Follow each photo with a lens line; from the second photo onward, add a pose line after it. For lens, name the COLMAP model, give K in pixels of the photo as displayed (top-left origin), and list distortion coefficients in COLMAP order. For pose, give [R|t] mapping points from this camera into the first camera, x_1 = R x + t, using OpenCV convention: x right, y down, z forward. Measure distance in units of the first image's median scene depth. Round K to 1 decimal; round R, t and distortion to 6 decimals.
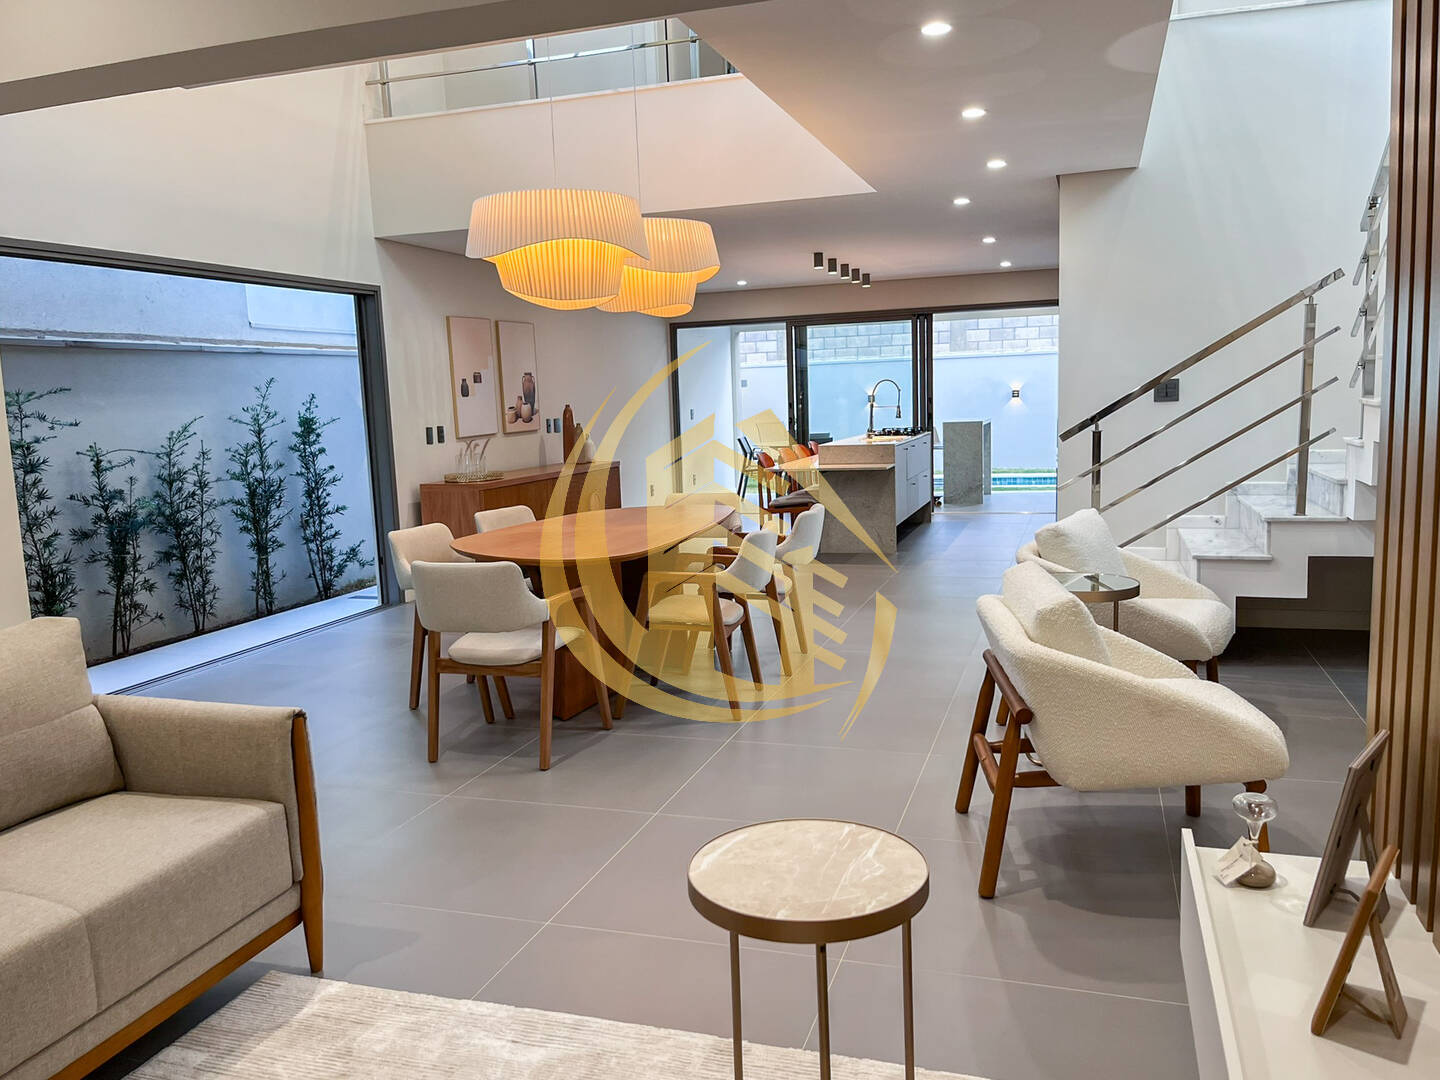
lens RADIAL K [[1088.9, 0, 711.2], [0, 1088.9, 546.8], [0, 0, 1]] dist [0.025978, -0.028165]
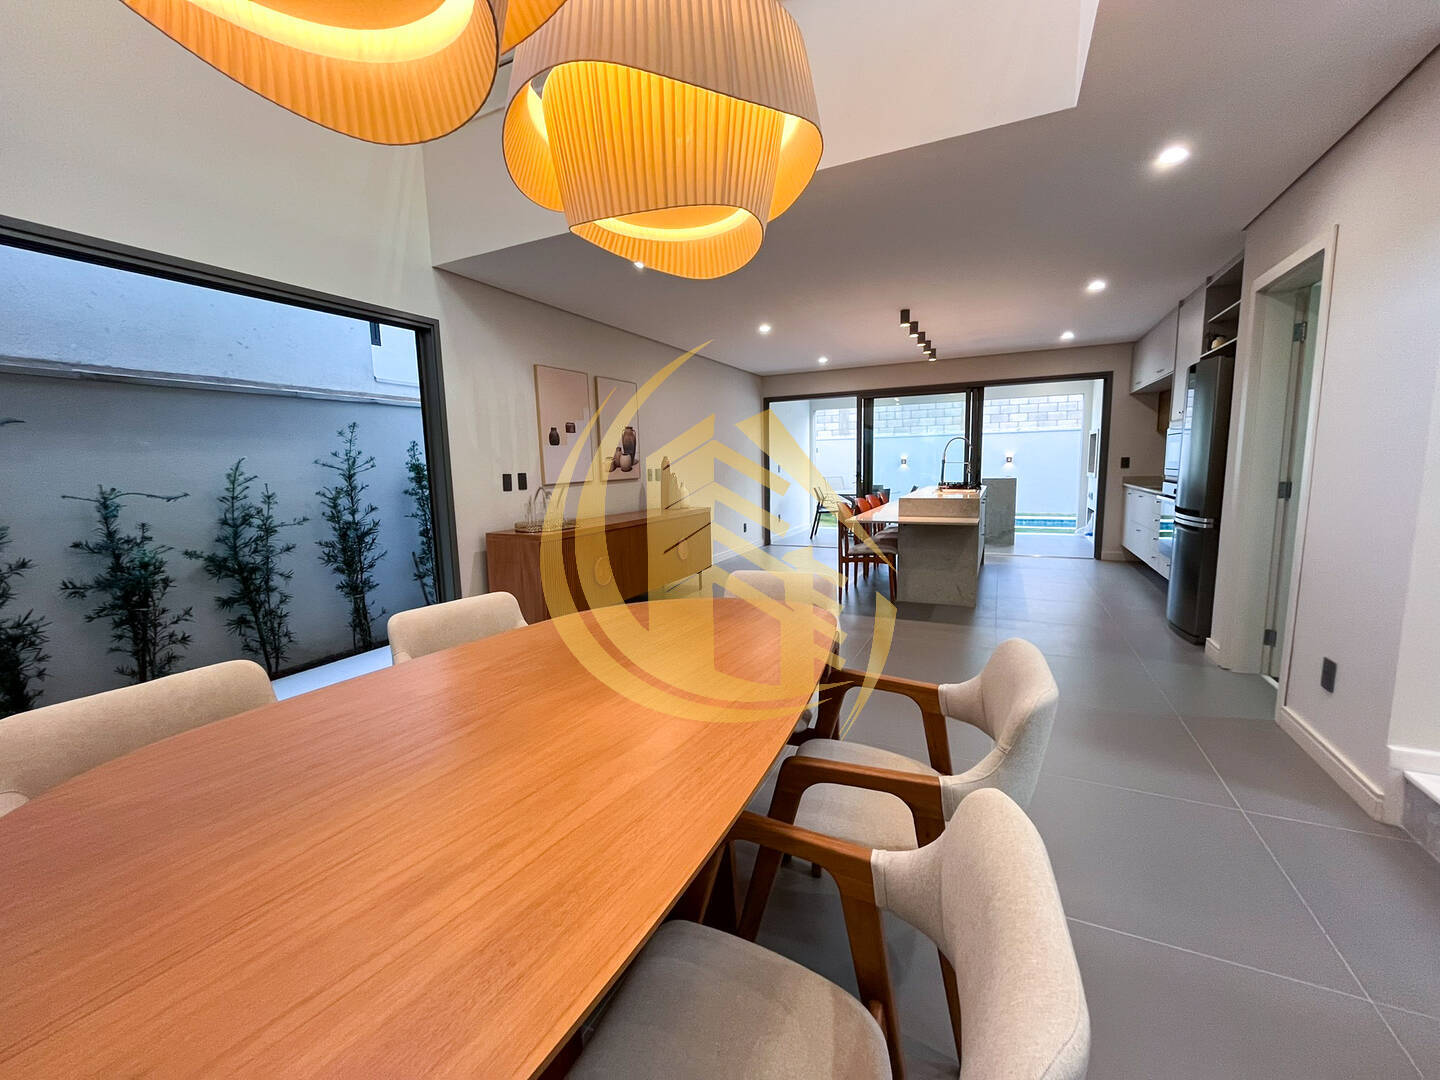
lens RADIAL K [[581.1, 0, 718.4], [0, 581.1, 541.3], [0, 0, 1]] dist [-0.005549, -0.000897]
pose [[0.991875, 0.029837, -0.123670, -0.001897], [-0.030164, 0.999545, -0.000767, -0.054105], [0.123591, 0.004491, 0.992323, 0.503658]]
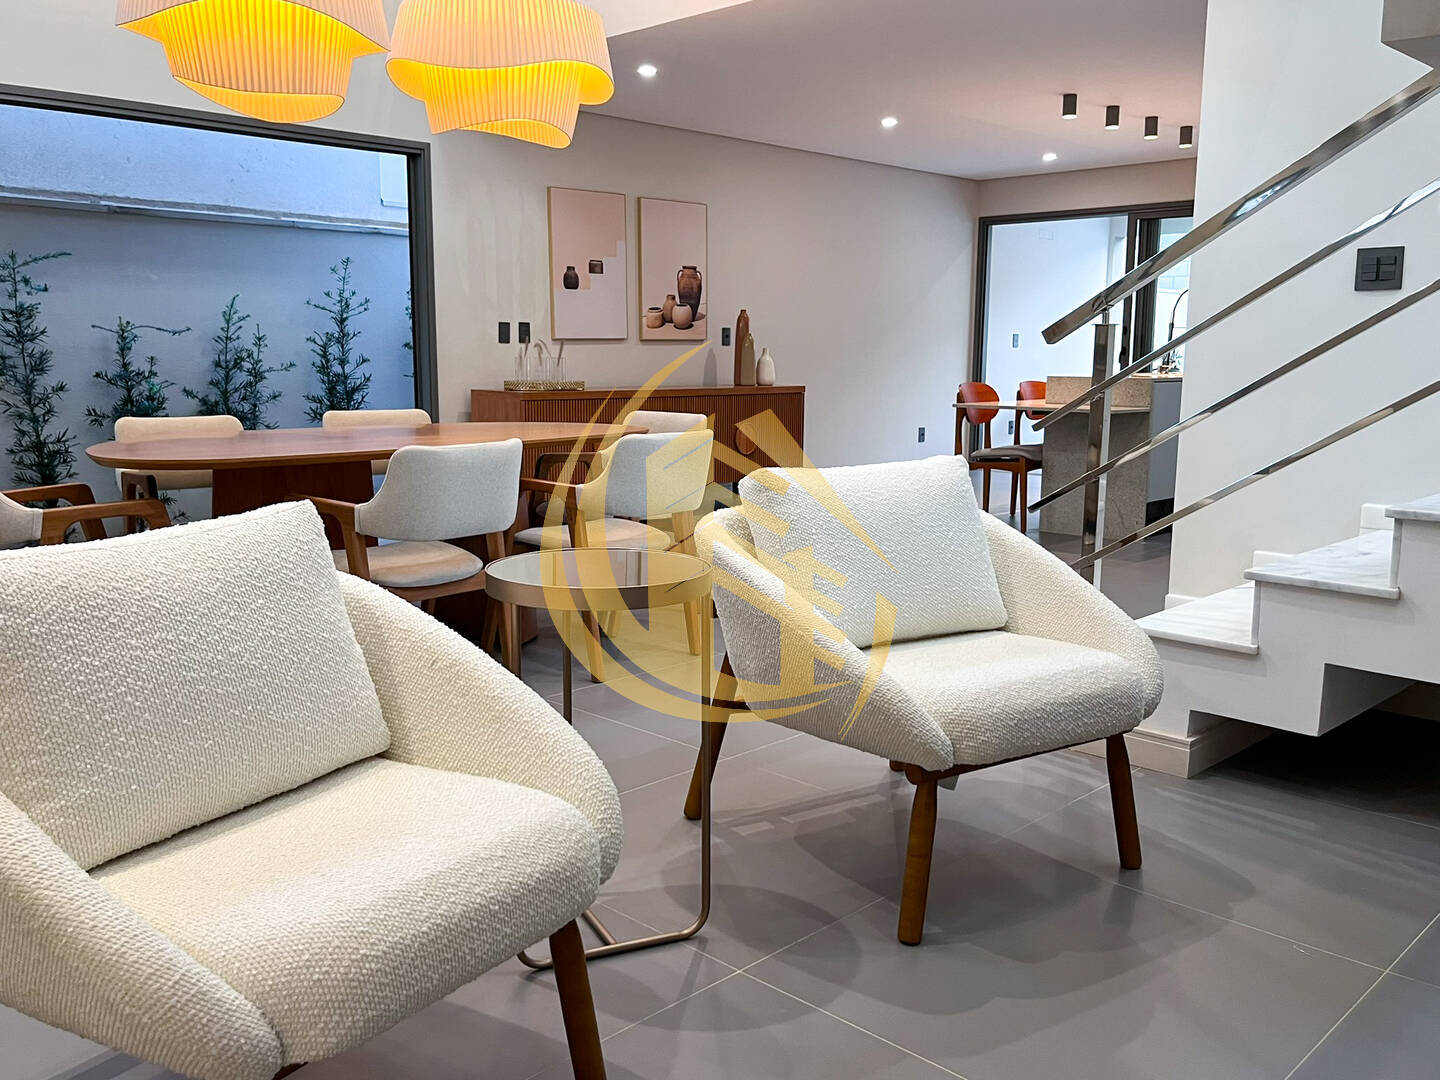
lens RADIAL K [[1230.4, 0, 710.1], [0, 1230.4, 549.4], [0, 0, 1]] dist [0.024949, -0.032841]
pose [[0.899466, 0.113152, -0.422087, 0.290223], [-0.099924, 0.993560, 0.053413, -0.005152], [0.425412, -0.005867, 0.904981, 0.229138]]
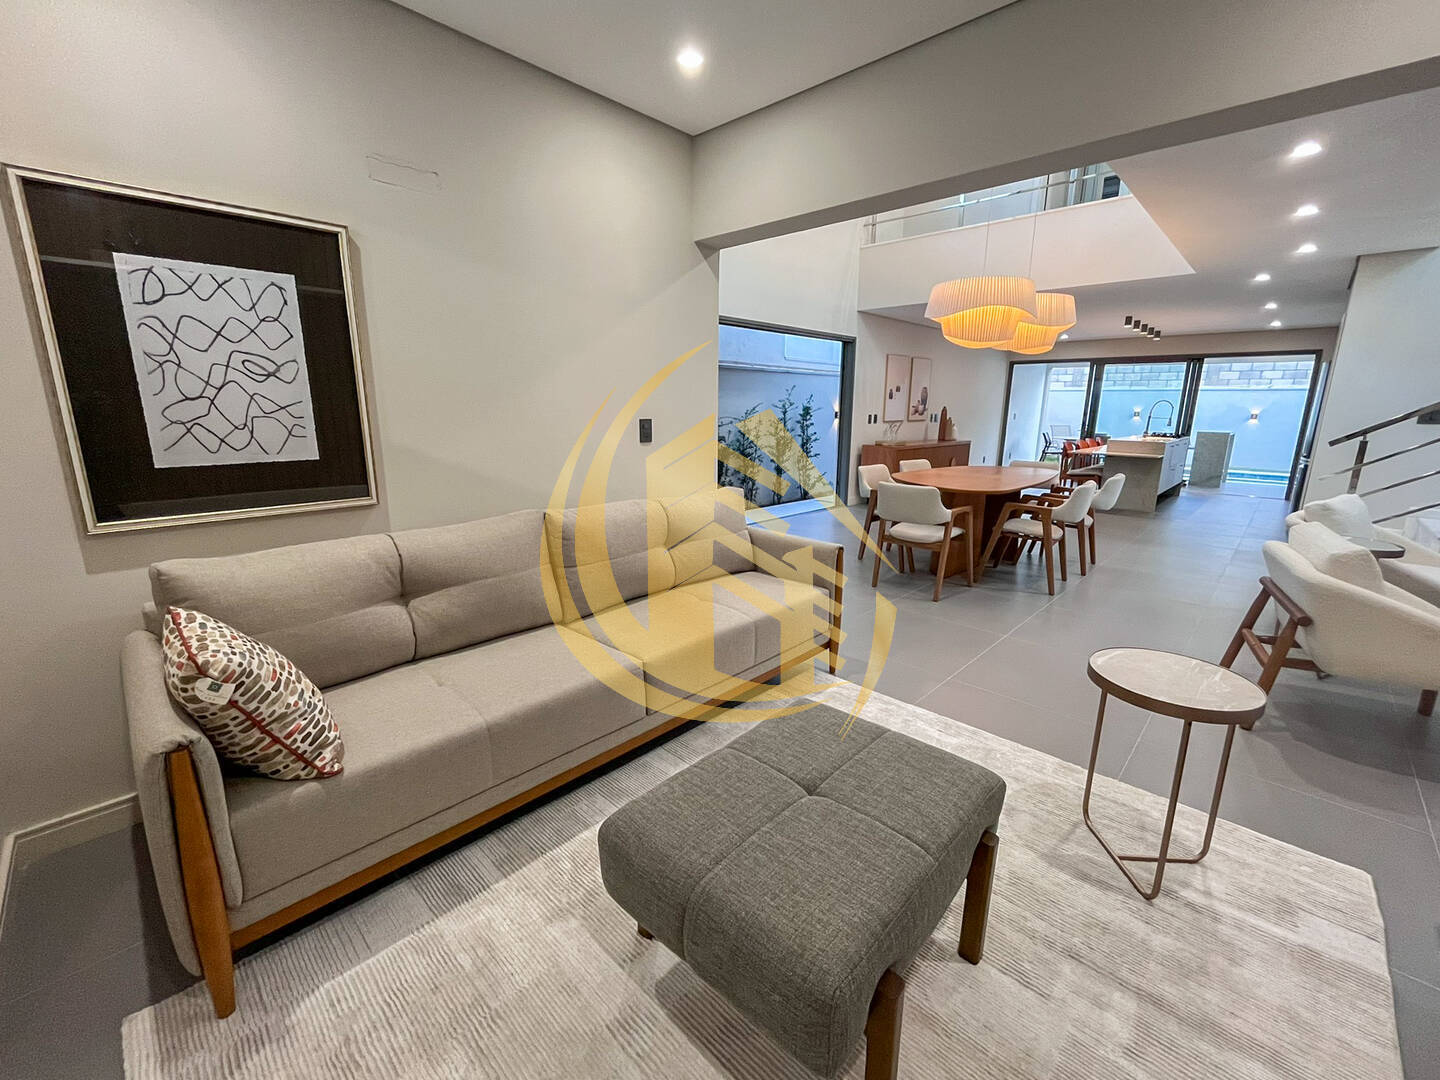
lens RADIAL K [[581.1, 0, 725.2], [0, 581.1, 536.1], [0, 0, 1]] dist [-0.005549, -0.000897]
pose [[0.900115, 0.140118, -0.412503, -0.042462], [-0.102610, 0.988414, 0.111840, 0.010829], [0.423395, -0.058342, 0.904065, -0.018977]]
